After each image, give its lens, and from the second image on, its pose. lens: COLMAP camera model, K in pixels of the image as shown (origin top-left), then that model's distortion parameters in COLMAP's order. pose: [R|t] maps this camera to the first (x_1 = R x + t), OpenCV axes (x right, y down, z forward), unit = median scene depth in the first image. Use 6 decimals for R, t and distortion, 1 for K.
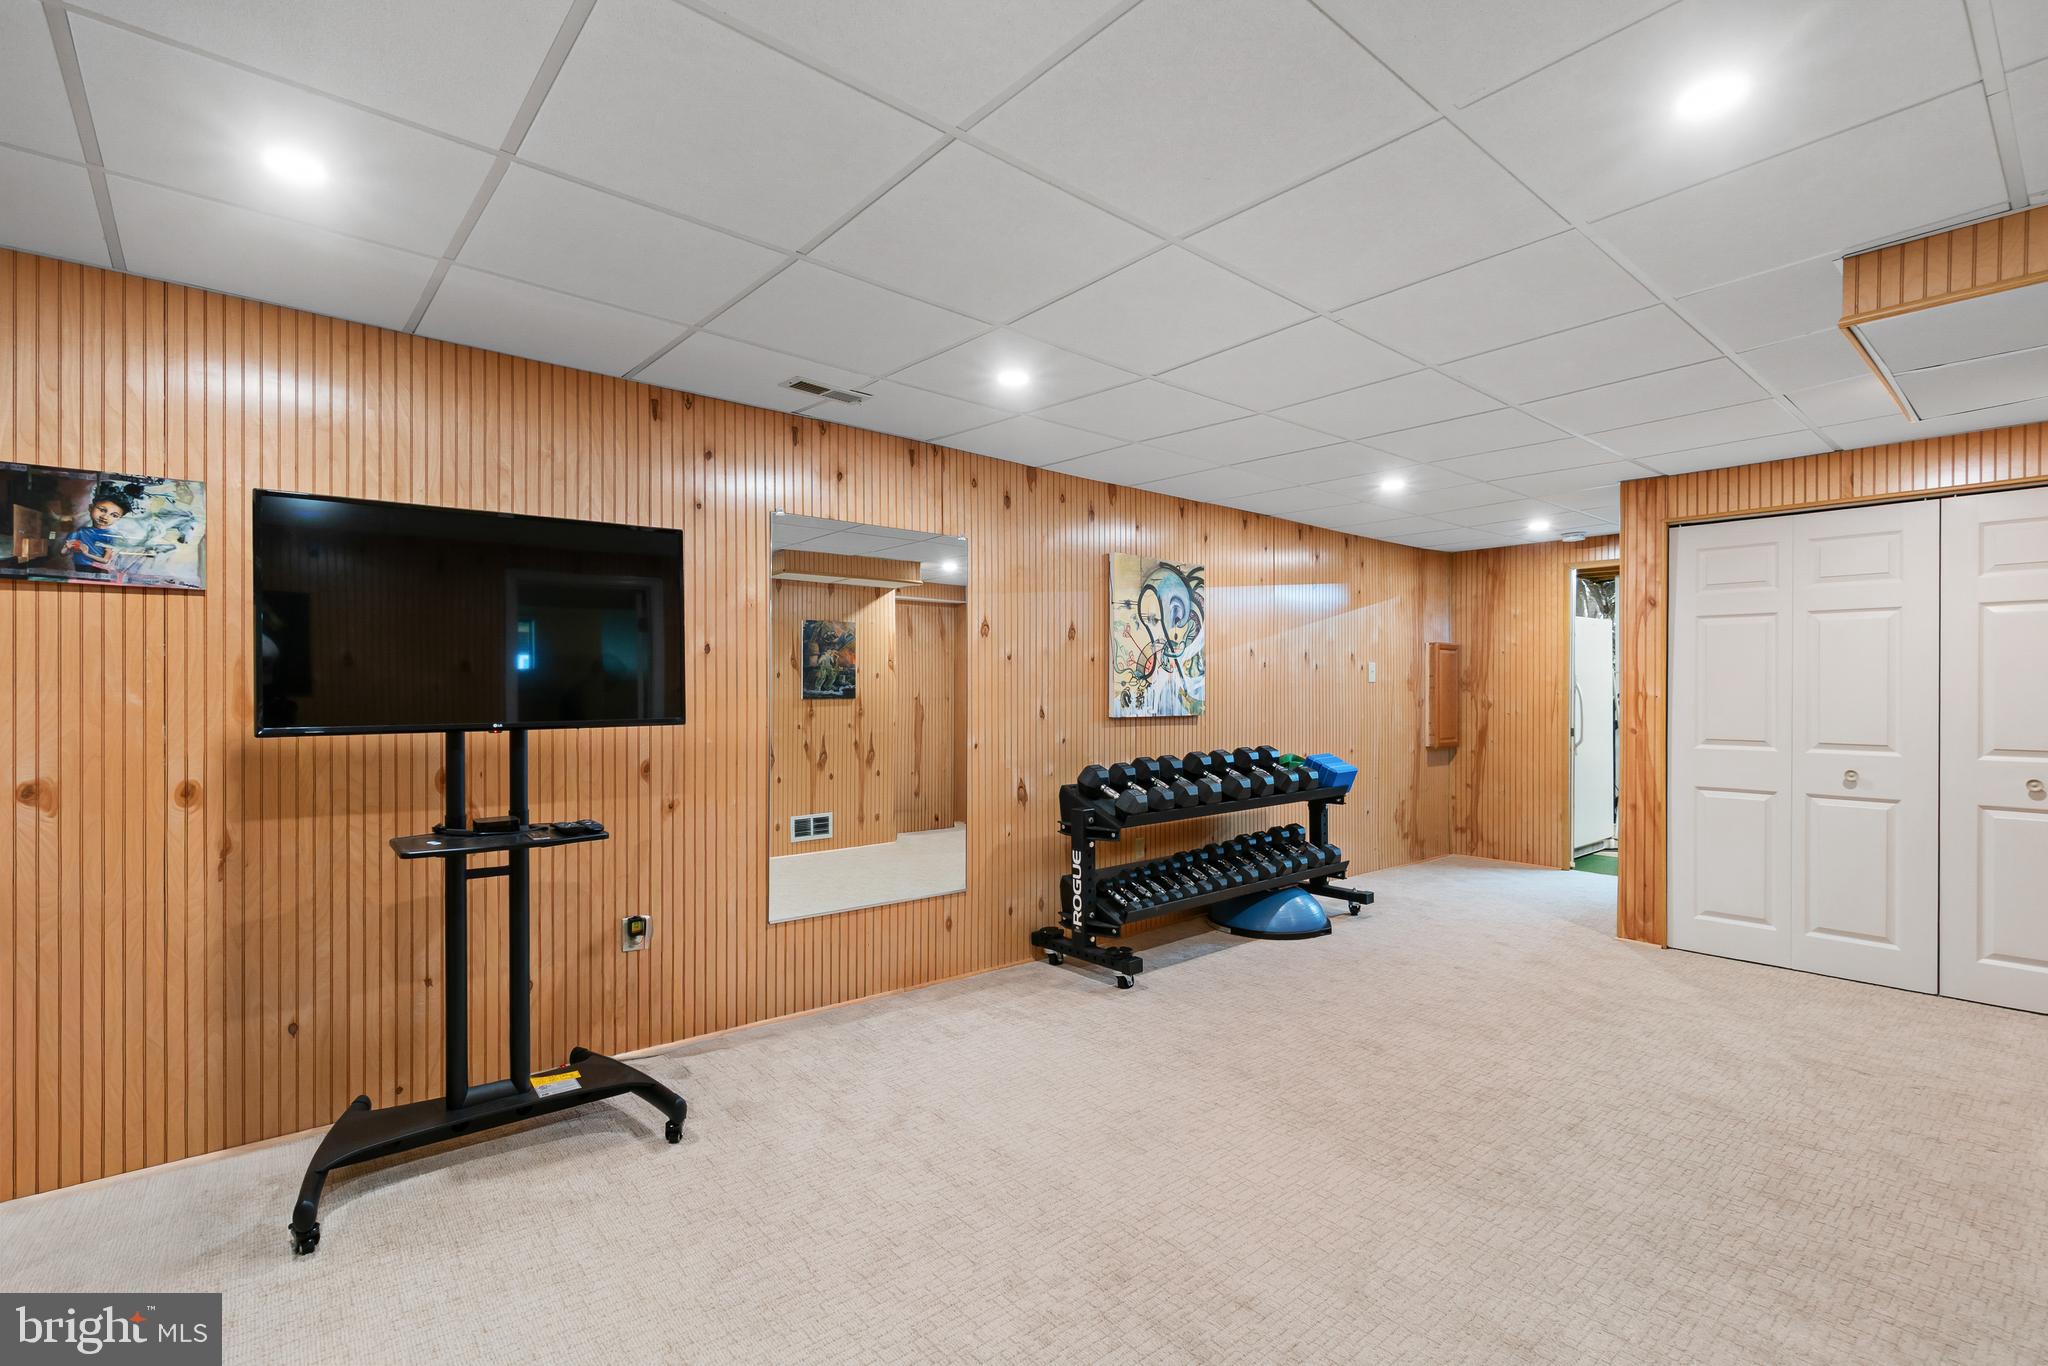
lens RADIAL K [[923.4, 0, 1009.3], [0, 923.4, 690.8], [0, 0, 1]] dist [0.000842, 0.000253]
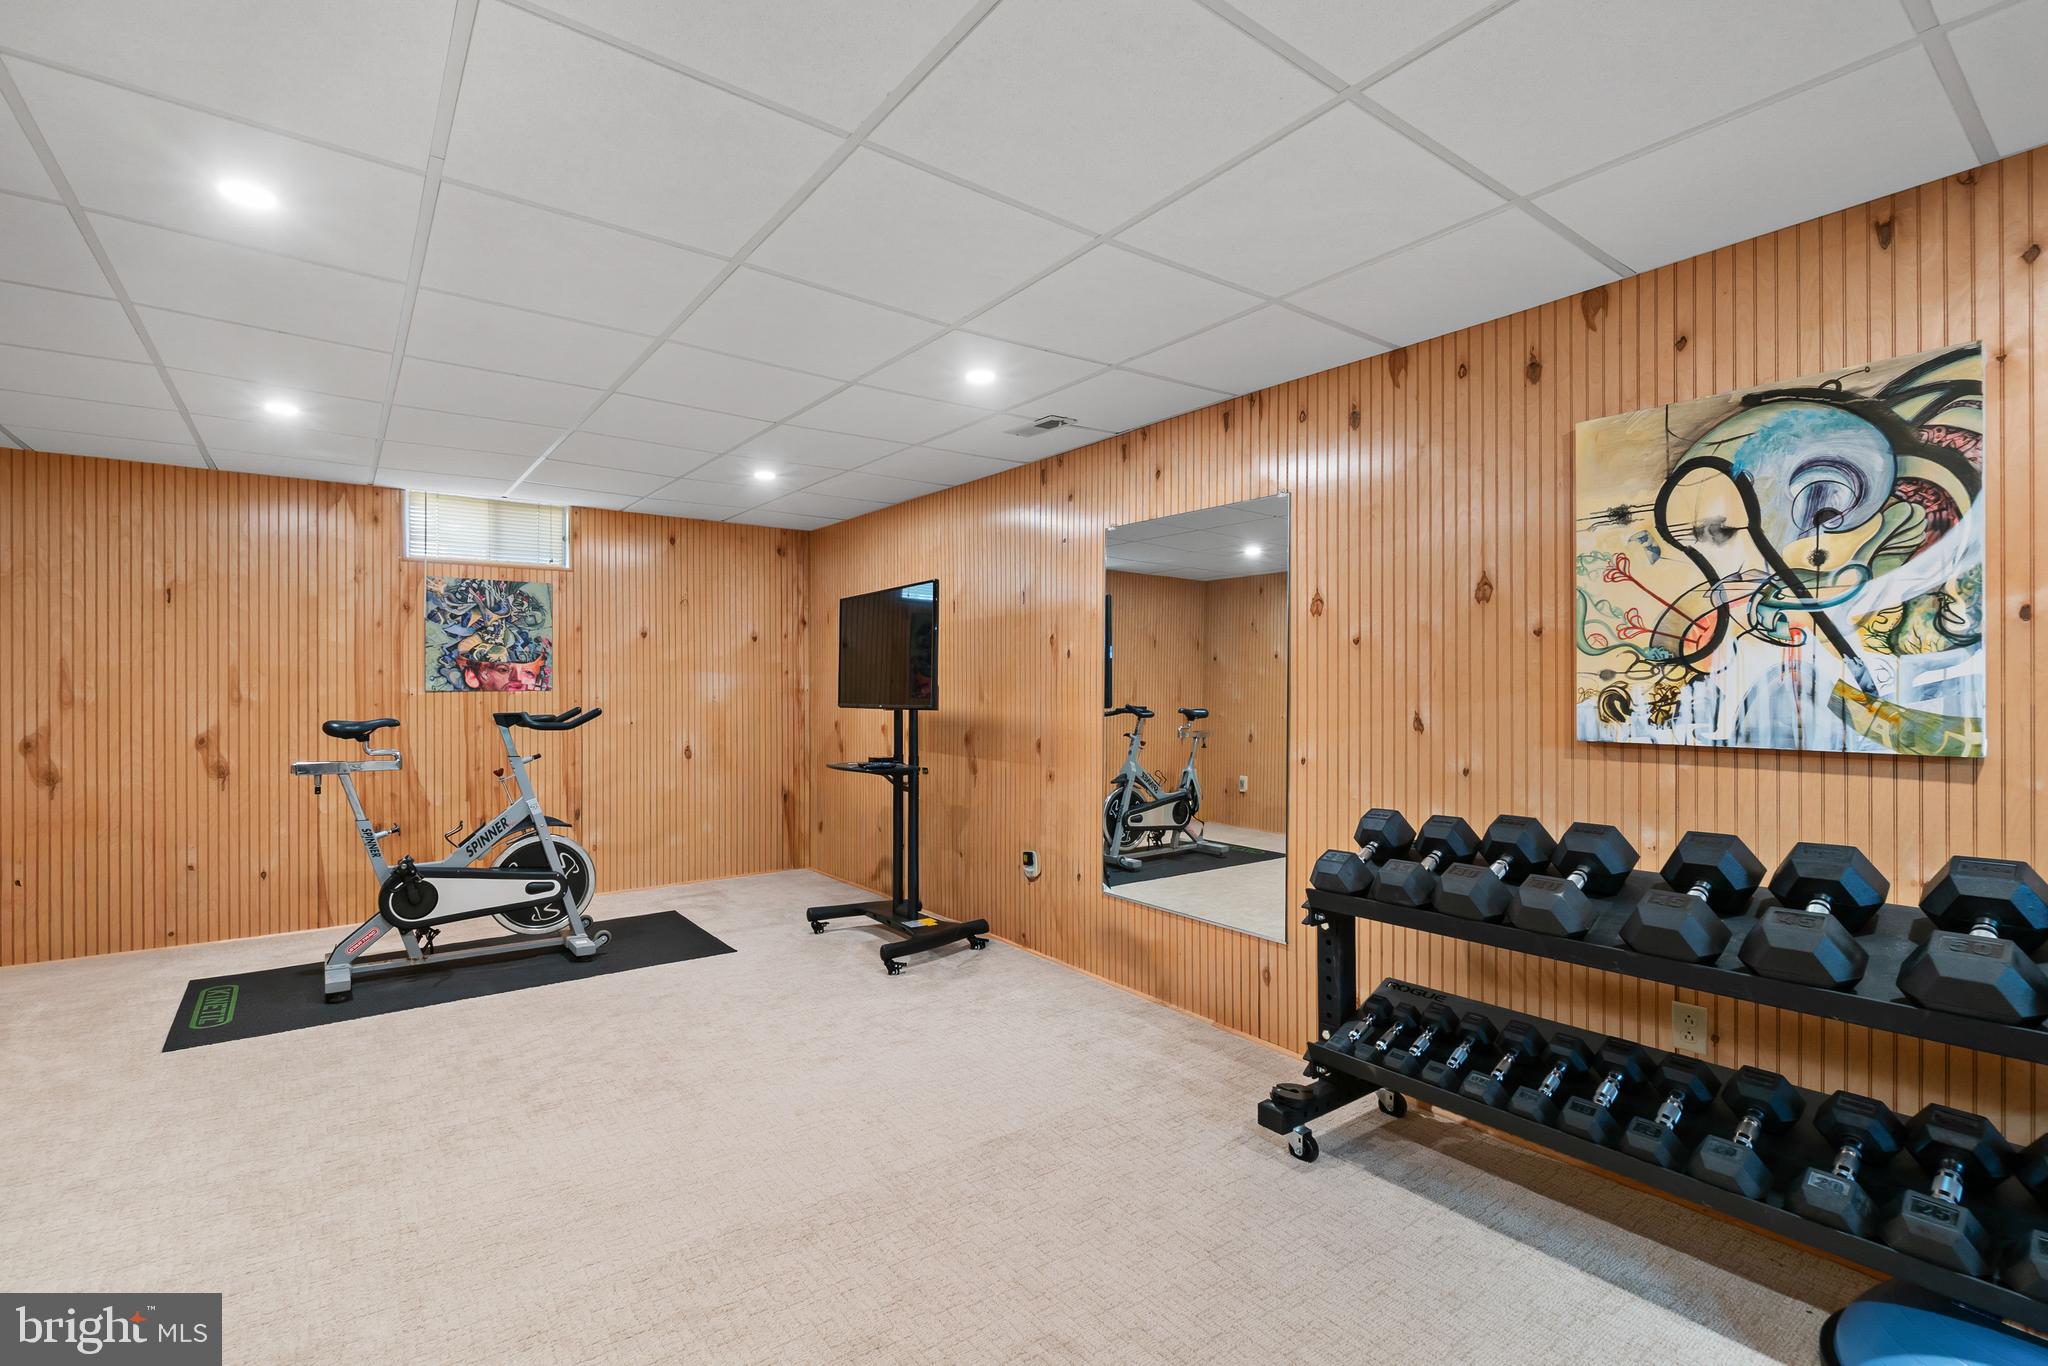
lens RADIAL K [[923.4, 0, 1009.3], [0, 923.4, 690.8], [0, 0, 1]] dist [0.000842, 0.000253]
pose [[-0.064029, 0.003624, -0.997941, 0.637135], [-0.002411, 0.999990, 0.003786, -0.000255], [0.997945, 0.002649, -0.064020, 0.694279]]
